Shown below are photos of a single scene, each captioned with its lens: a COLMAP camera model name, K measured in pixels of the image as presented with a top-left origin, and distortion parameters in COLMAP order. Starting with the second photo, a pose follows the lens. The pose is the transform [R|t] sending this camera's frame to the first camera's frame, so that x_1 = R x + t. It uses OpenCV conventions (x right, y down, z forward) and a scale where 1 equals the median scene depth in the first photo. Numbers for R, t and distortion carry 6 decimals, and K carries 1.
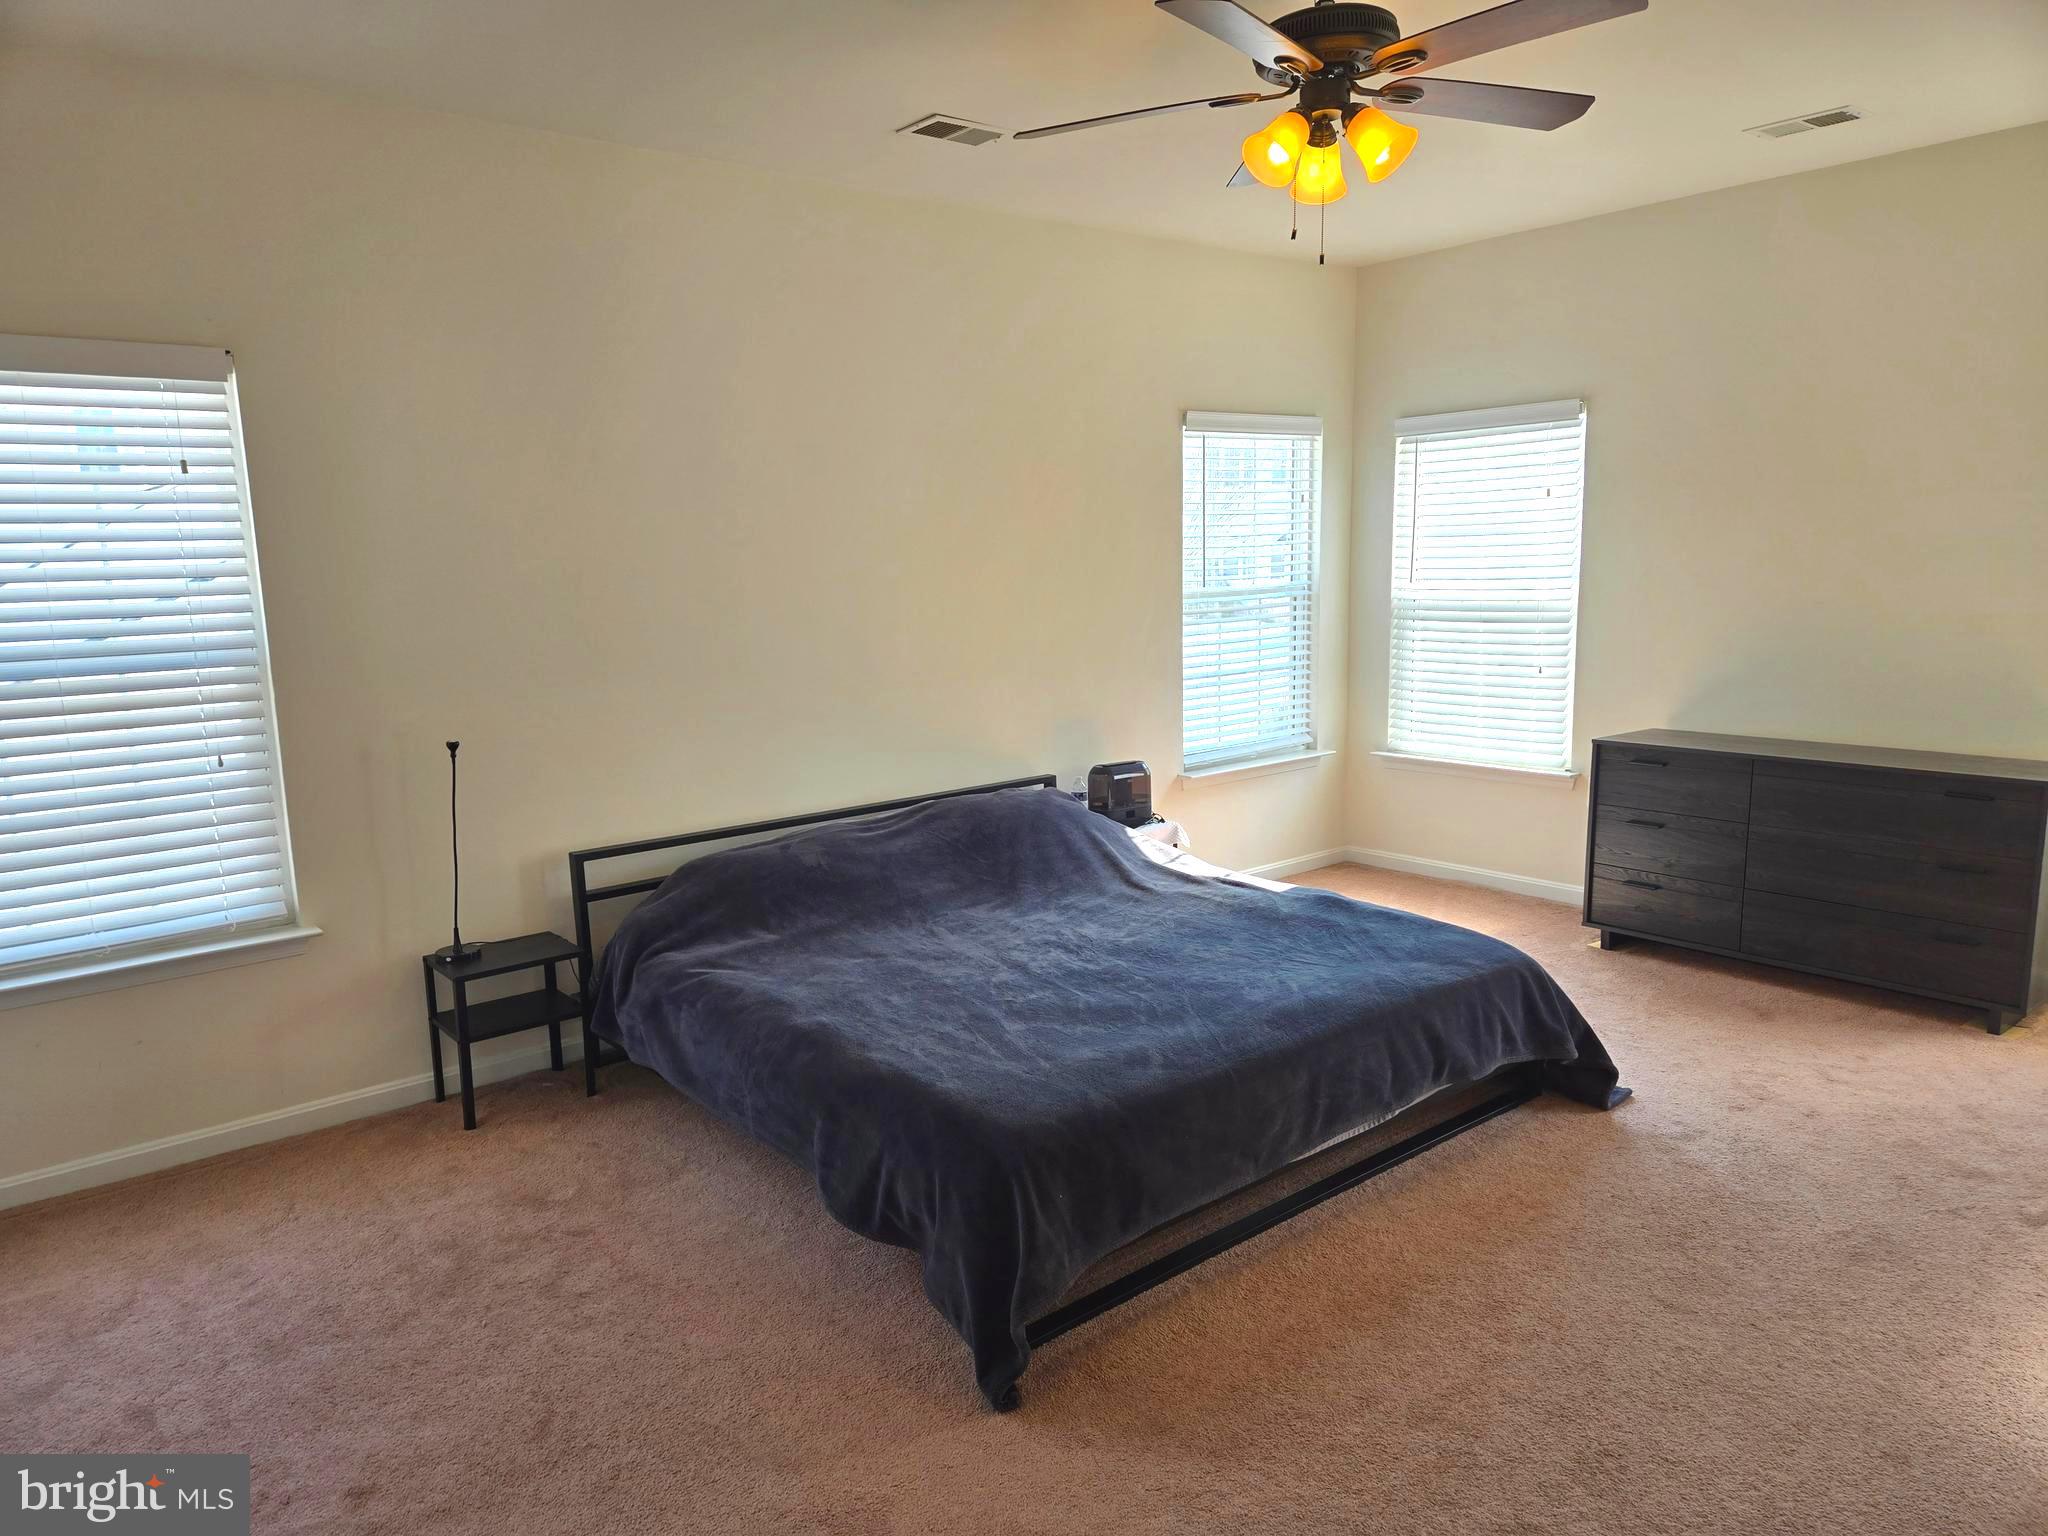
lens RADIAL K [[1386.0, 0, 1024.1], [0, 1386.0, 771.8], [0, 0, 1]] dist [0.061111, -0.054204]
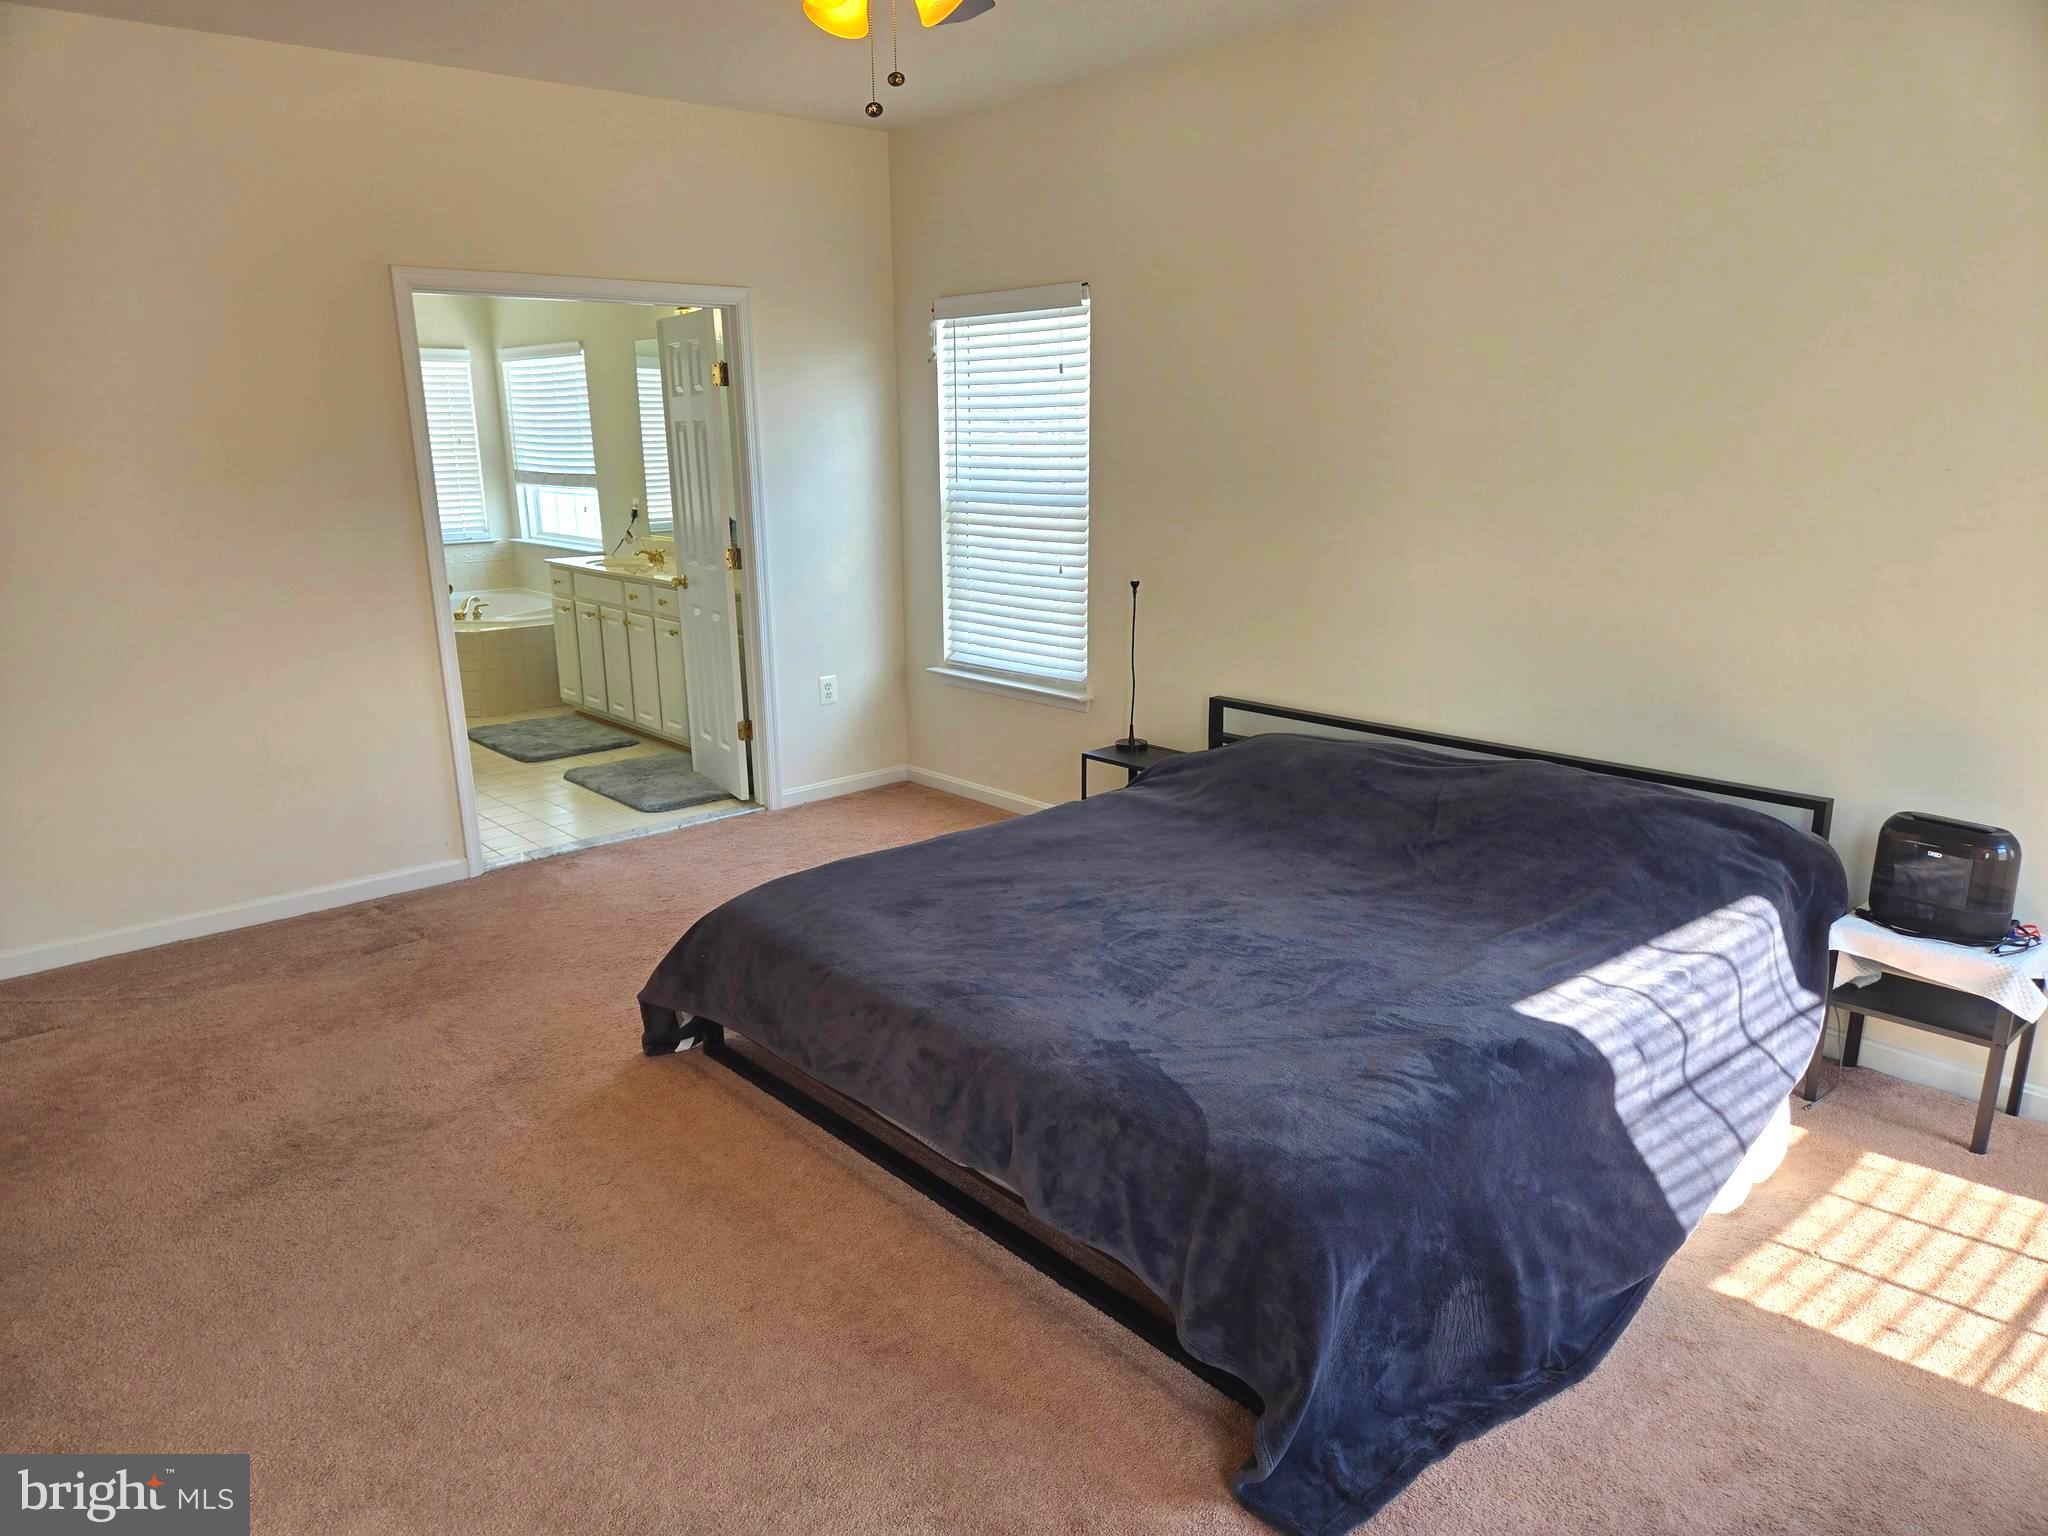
lens RADIAL K [[1386.0, 0, 1021.2], [0, 1386.0, 778.4], [0, 0, 1]] dist [0.061111, -0.054204]
pose [[0.018761, 0.271393, -0.962286, 0.920937], [-0.143325, 0.953245, 0.266049, -0.184424], [0.989498, 0.132928, 0.056782, 0.906734]]
